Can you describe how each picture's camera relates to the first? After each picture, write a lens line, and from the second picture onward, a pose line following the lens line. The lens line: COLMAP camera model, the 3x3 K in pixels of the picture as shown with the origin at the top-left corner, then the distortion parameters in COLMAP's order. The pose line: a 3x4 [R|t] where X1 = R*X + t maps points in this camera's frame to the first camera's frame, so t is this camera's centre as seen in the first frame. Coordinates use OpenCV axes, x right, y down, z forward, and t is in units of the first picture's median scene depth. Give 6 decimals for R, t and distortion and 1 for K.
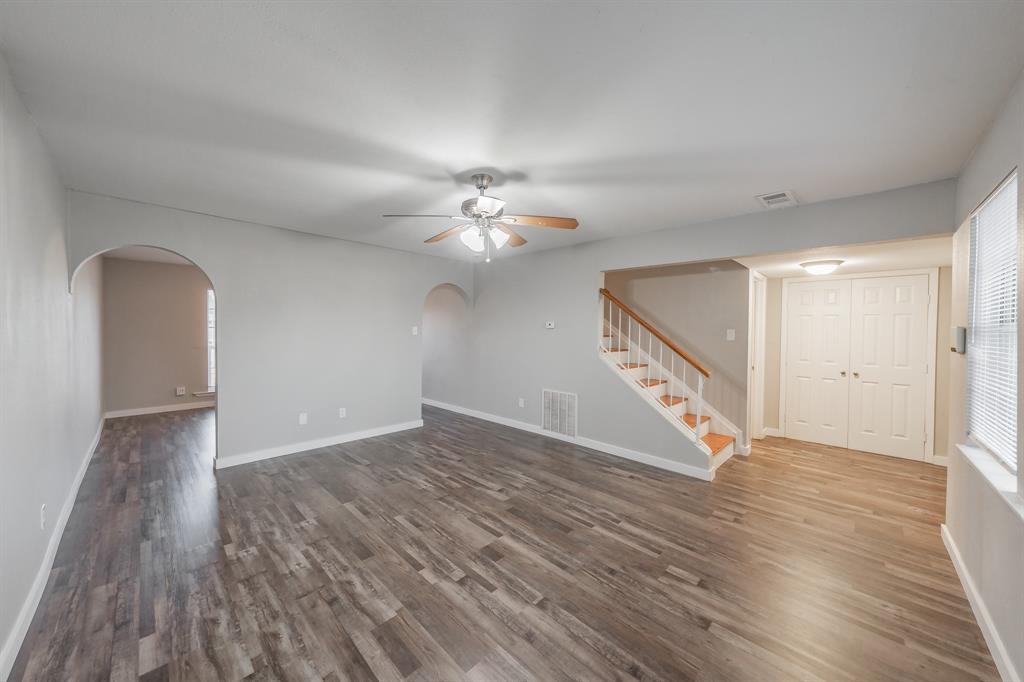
lens RADIAL K [[355.9, 0, 512.8], [0, 355.9, 335.2], [0, 0, 1]] dist [0.000338, 0.000022]
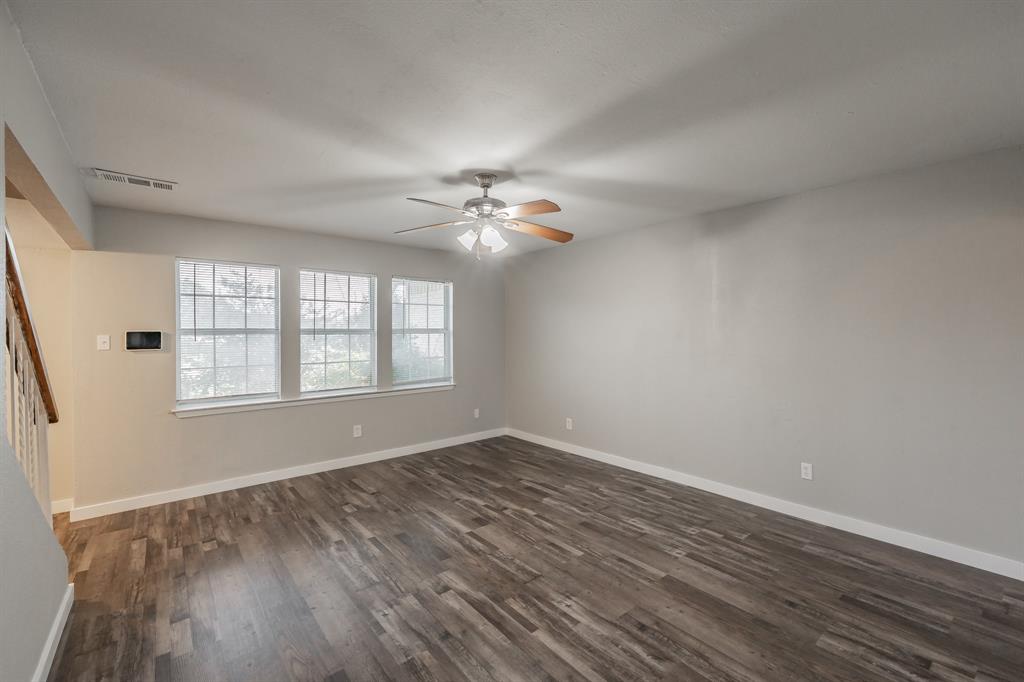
lens RADIAL K [[439.9, 0, 518.3], [0, 439.9, 336.7], [0, 0, 1]] dist [0.000168, -0.000262]
pose [[-0.994051, -0.005099, 0.108801, -0.293742], [-0.002637, 0.999738, 0.022757, -0.036017], [-0.108888, 0.022335, -0.993803, 2.095620]]
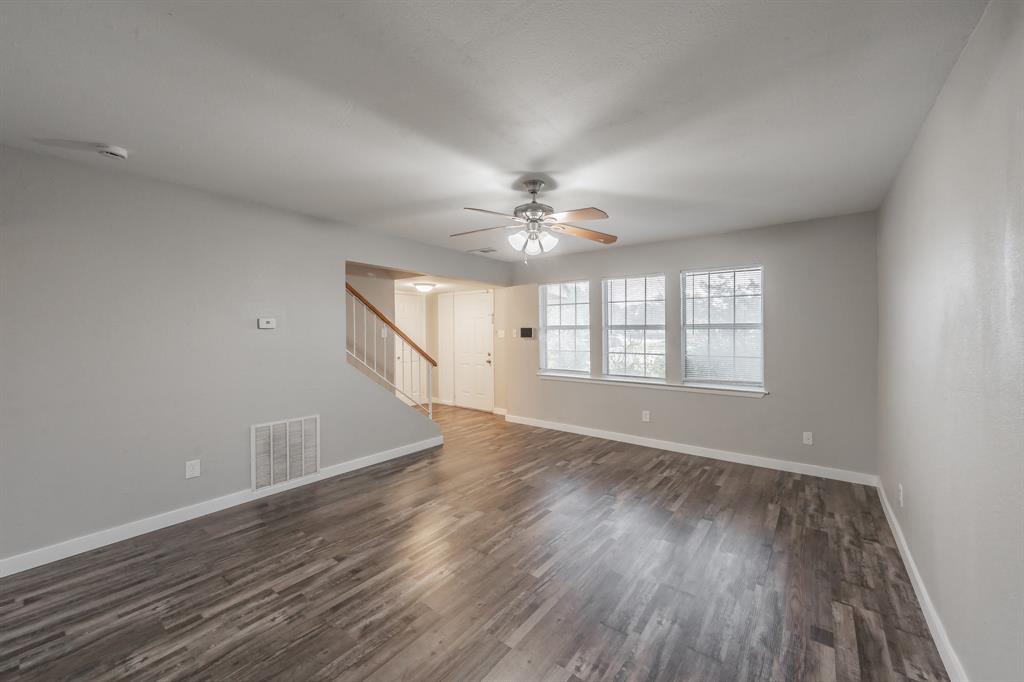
lens RADIAL K [[388.7, 0, 509.6], [0, 388.7, 333.7], [0, 0, 1]] dist [0.000962, 0.000080]
pose [[-0.094416, -0.019518, 0.995342, -1.169170], [0.015175, 0.999663, 0.021042, -0.031084], [-0.995417, 0.017091, -0.094088, 1.148469]]
